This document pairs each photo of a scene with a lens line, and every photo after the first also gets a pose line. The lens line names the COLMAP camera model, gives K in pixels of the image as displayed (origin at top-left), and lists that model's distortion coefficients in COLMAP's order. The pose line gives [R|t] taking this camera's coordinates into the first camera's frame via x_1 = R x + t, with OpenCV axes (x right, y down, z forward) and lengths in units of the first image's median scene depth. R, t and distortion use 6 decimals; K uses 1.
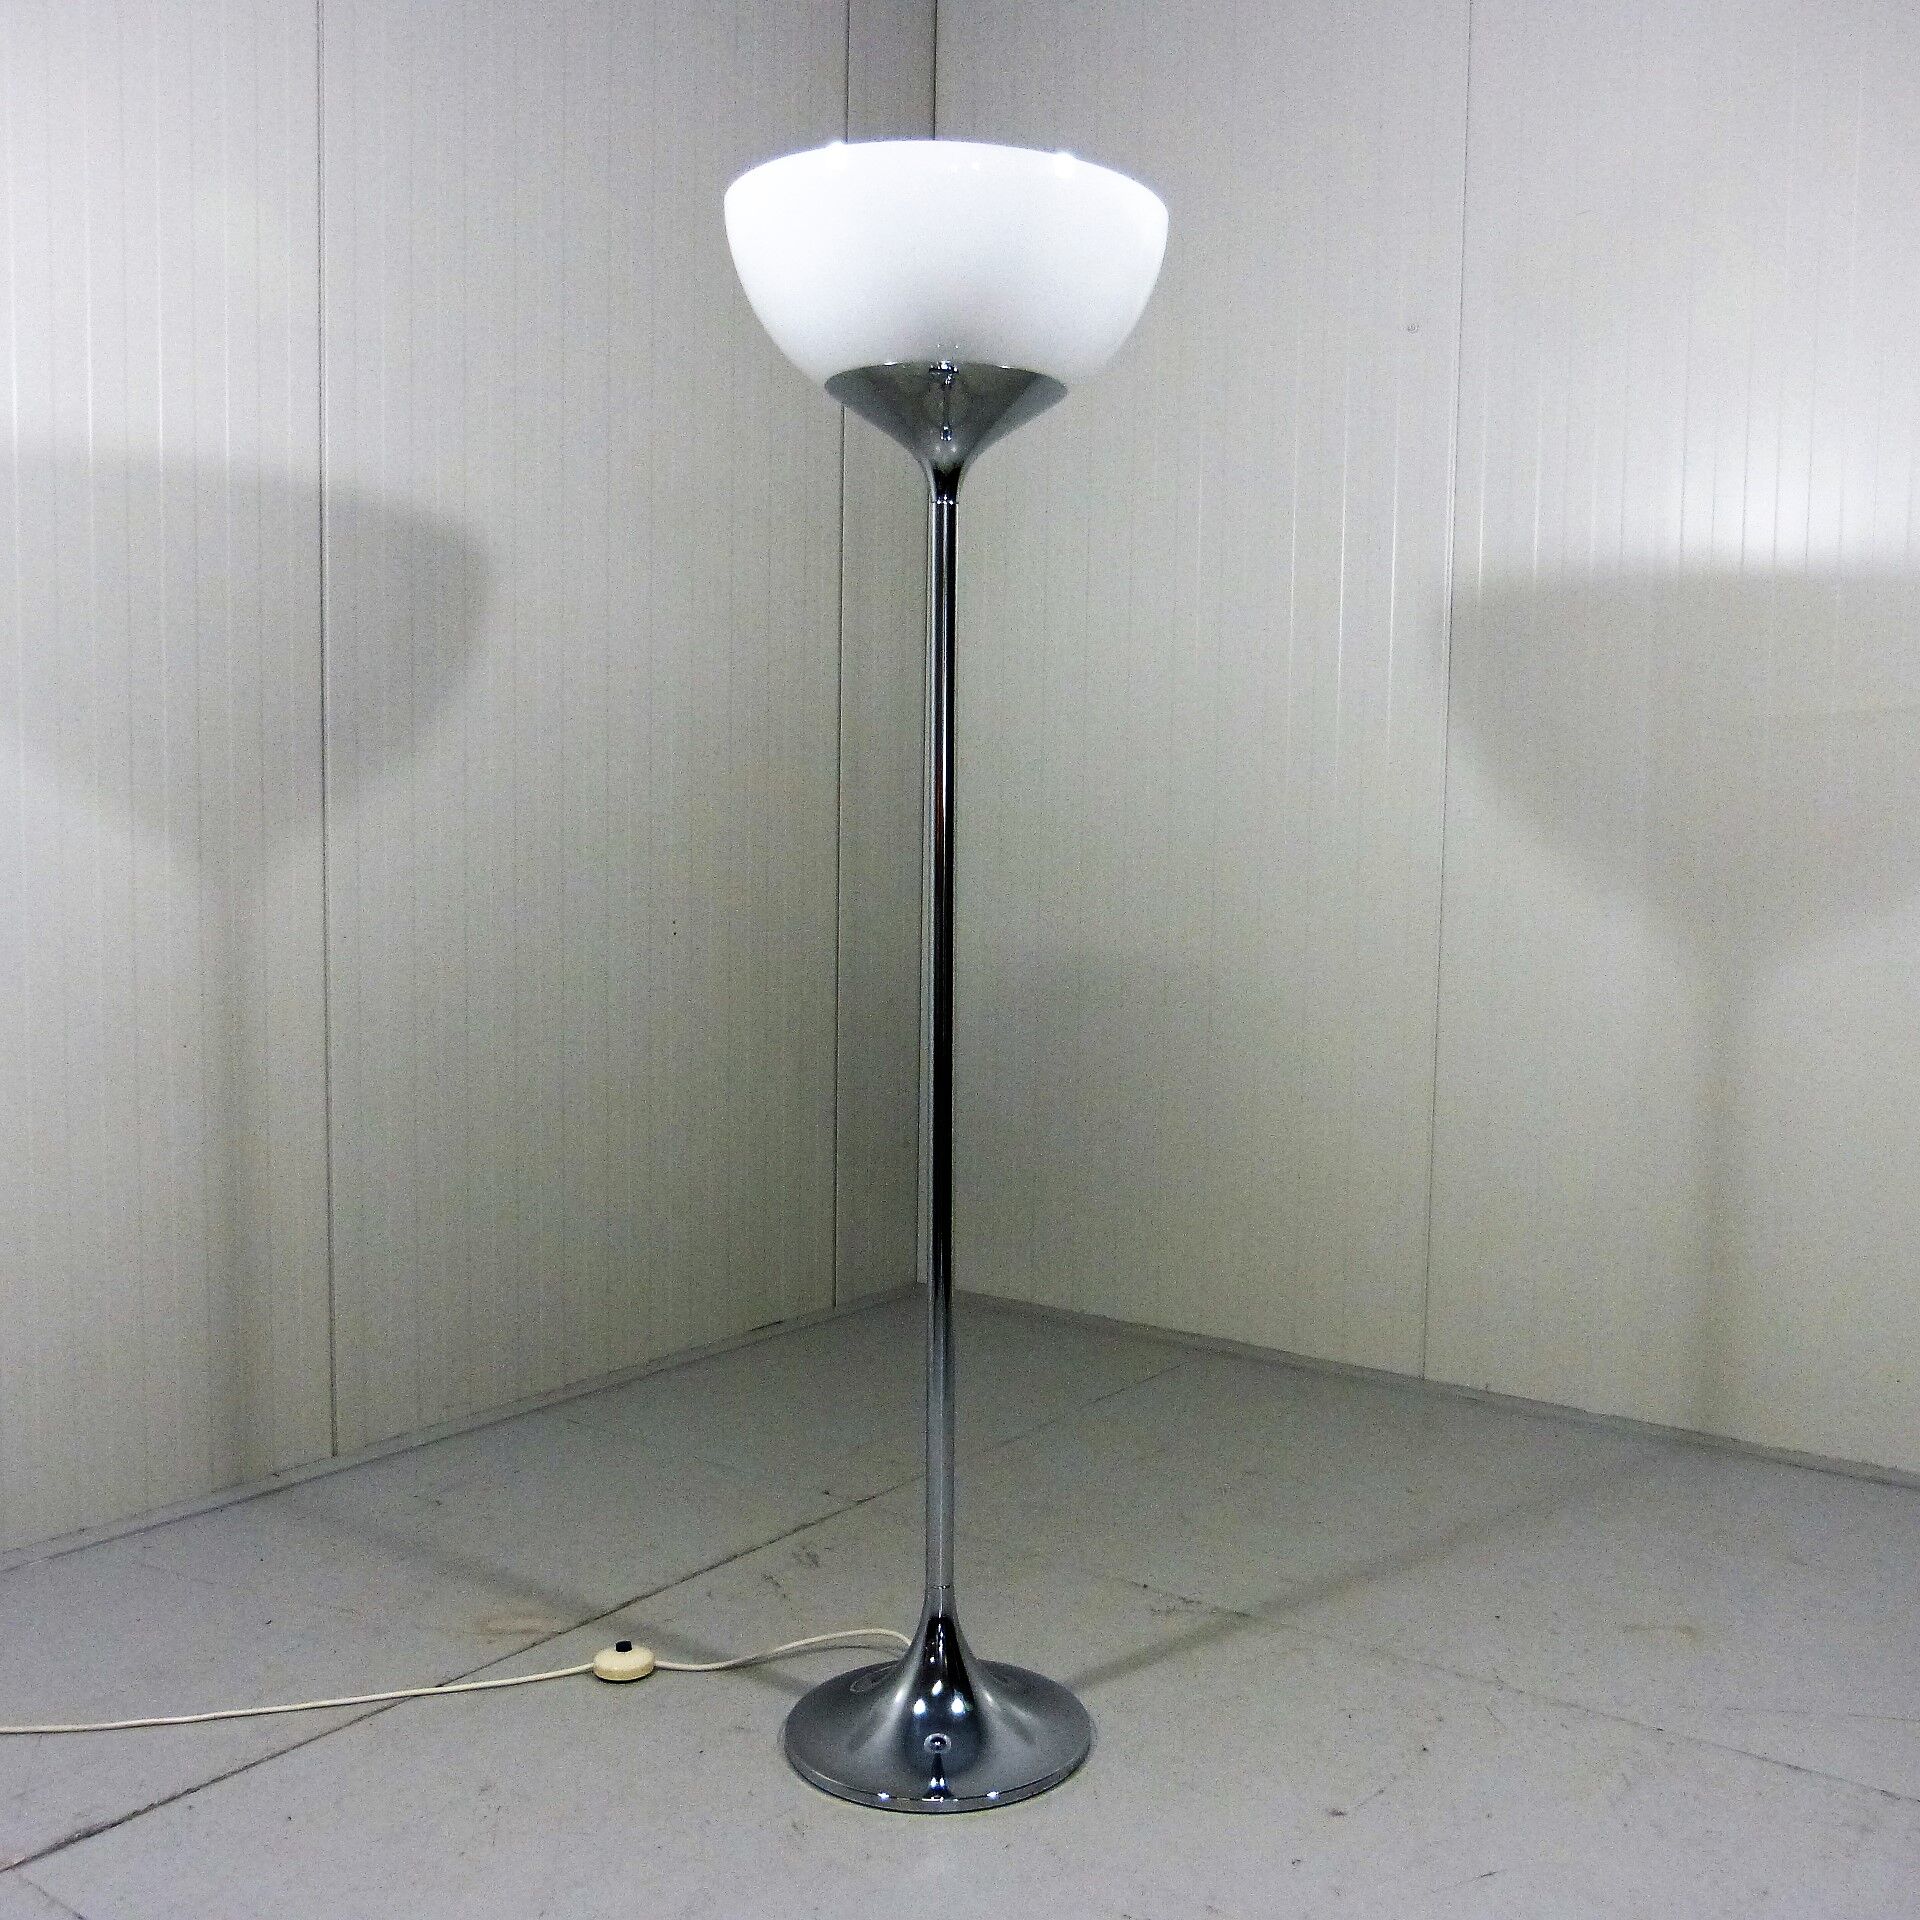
lens RADIAL K [[1906.0, 0, 1056.5], [0, 1906.0, 966.4], [0, 0, 1]] dist [-0.026640, 0.000000]
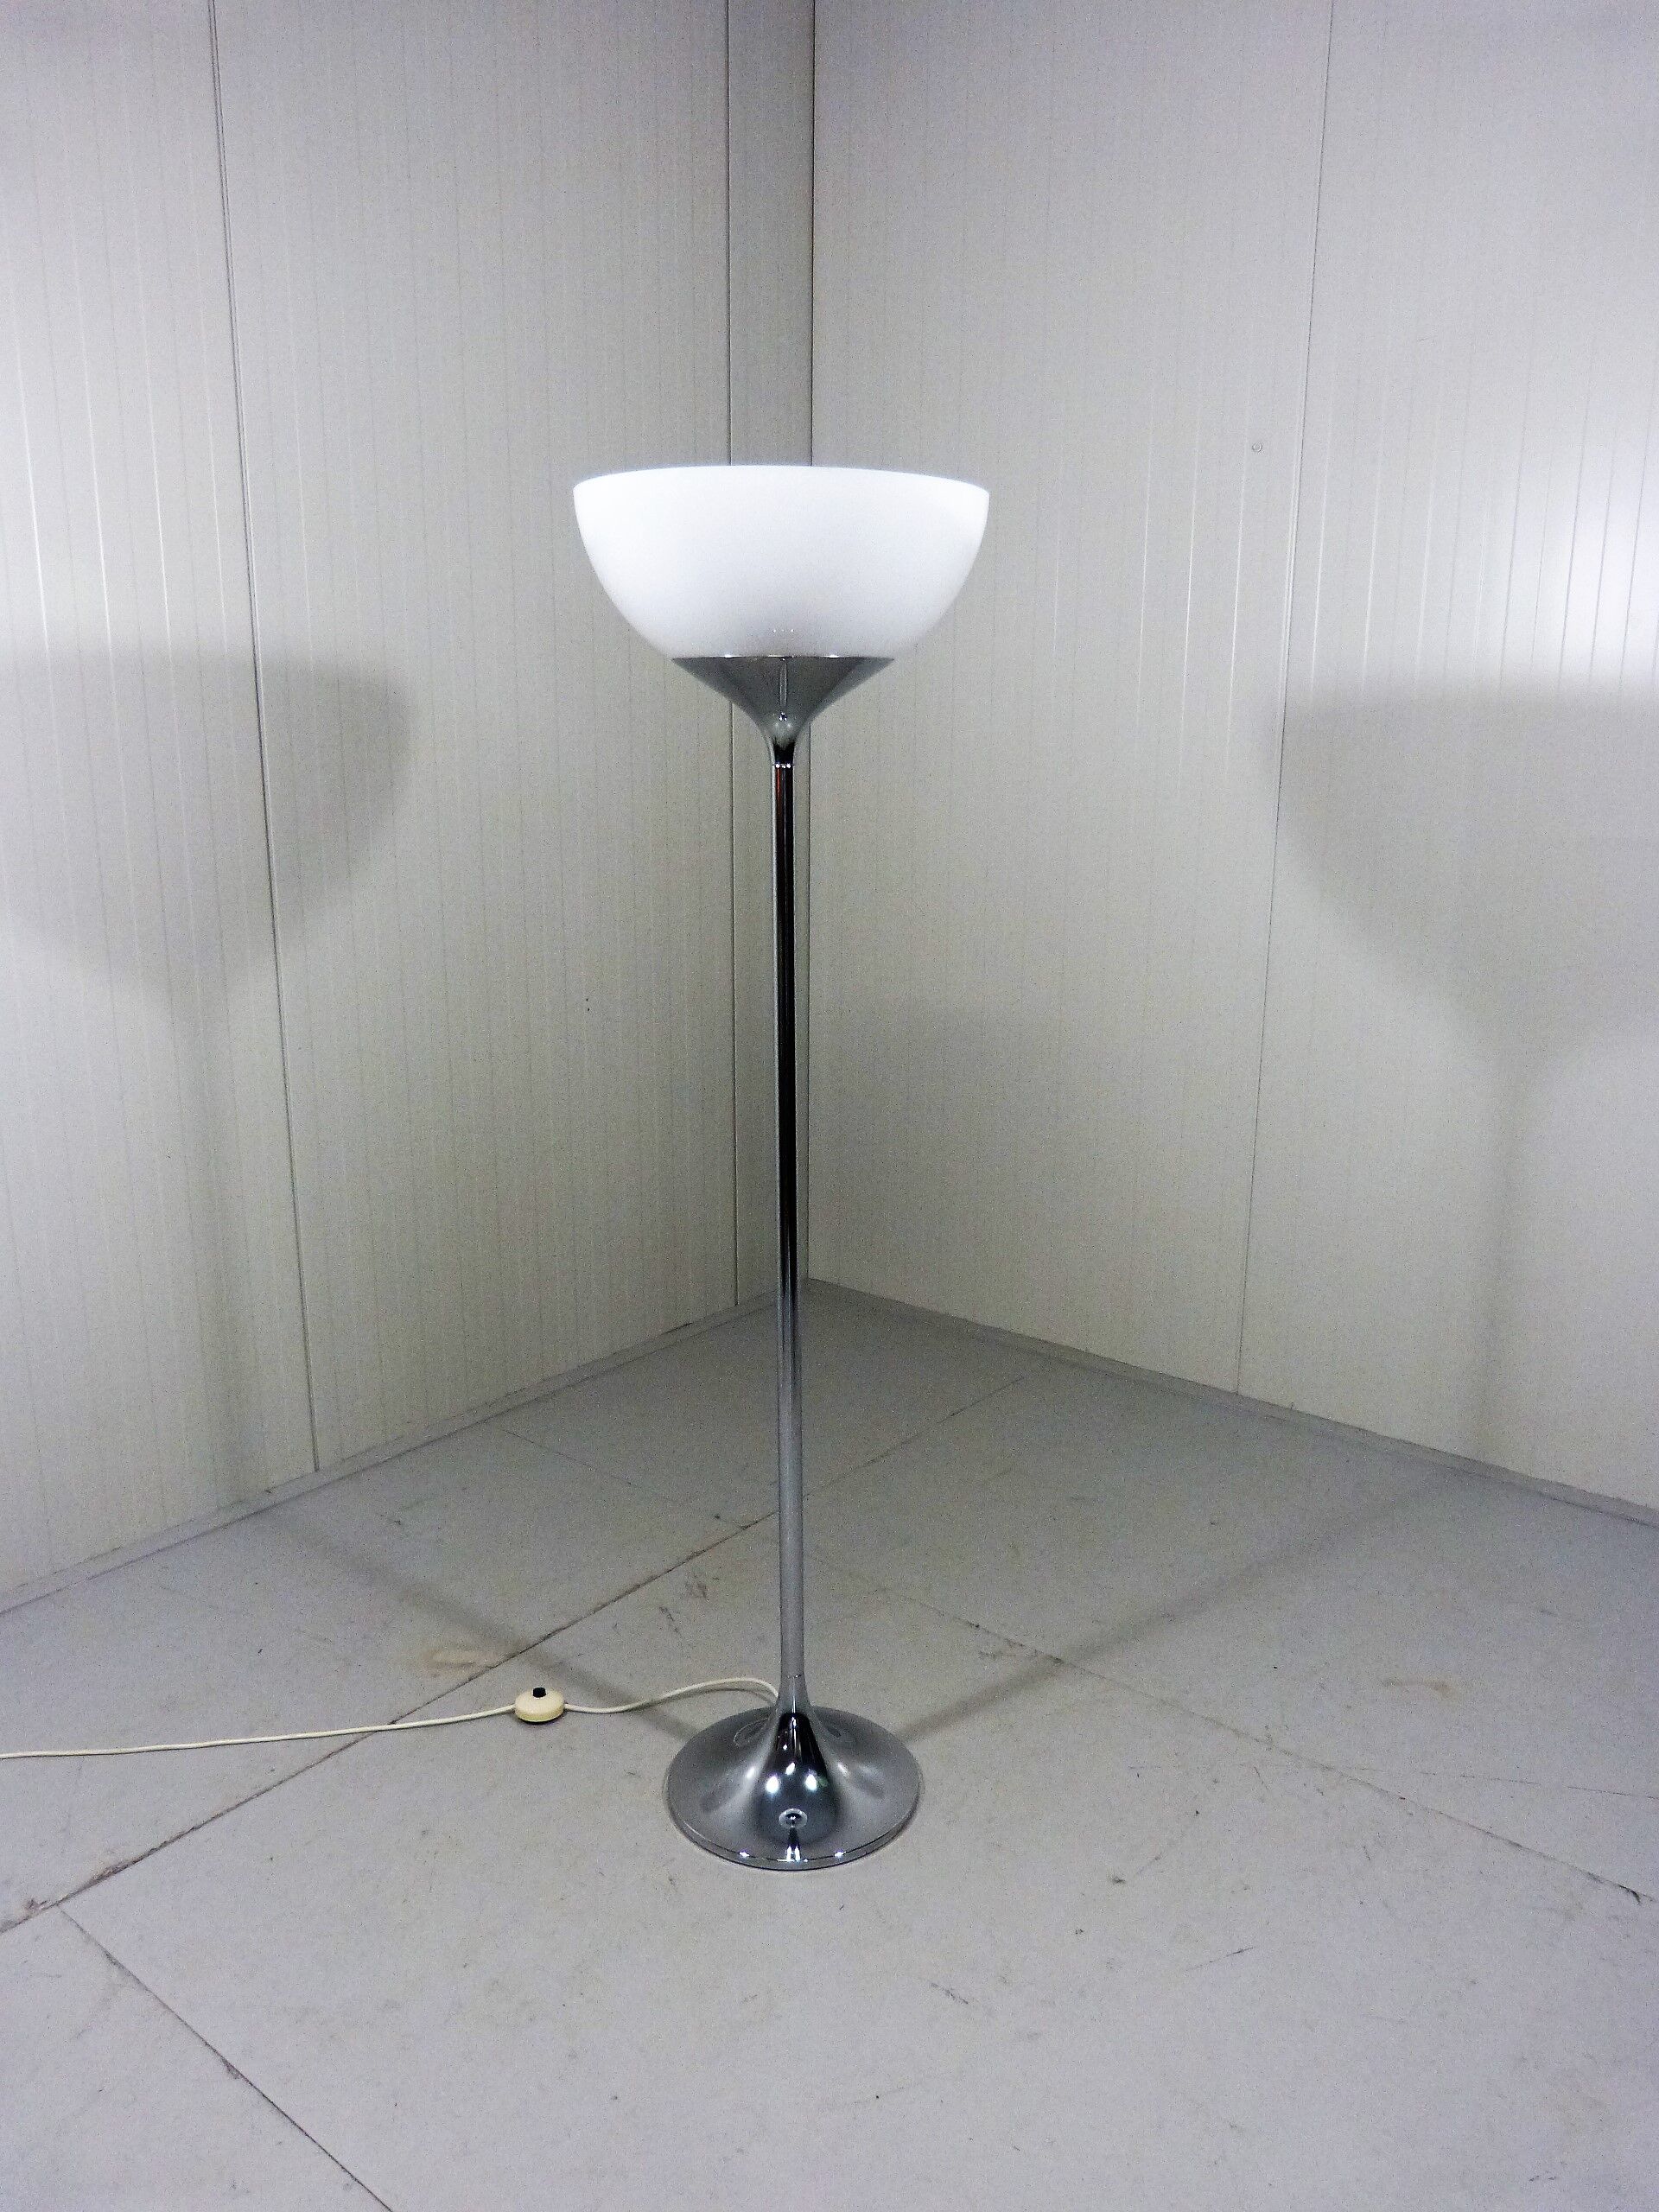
lens RADIAL K [[1654.7, 0, 837.6], [0, 1654.7, 1114.9], [0, 0, 1]] dist [-0.039367, 0.029353]
pose [[0.997043, 0.006090, -0.076604, 0.037950], [0.006179, 0.987274, 0.158906, -0.161199], [0.076597, -0.158910, 0.984317, 0.029261]]
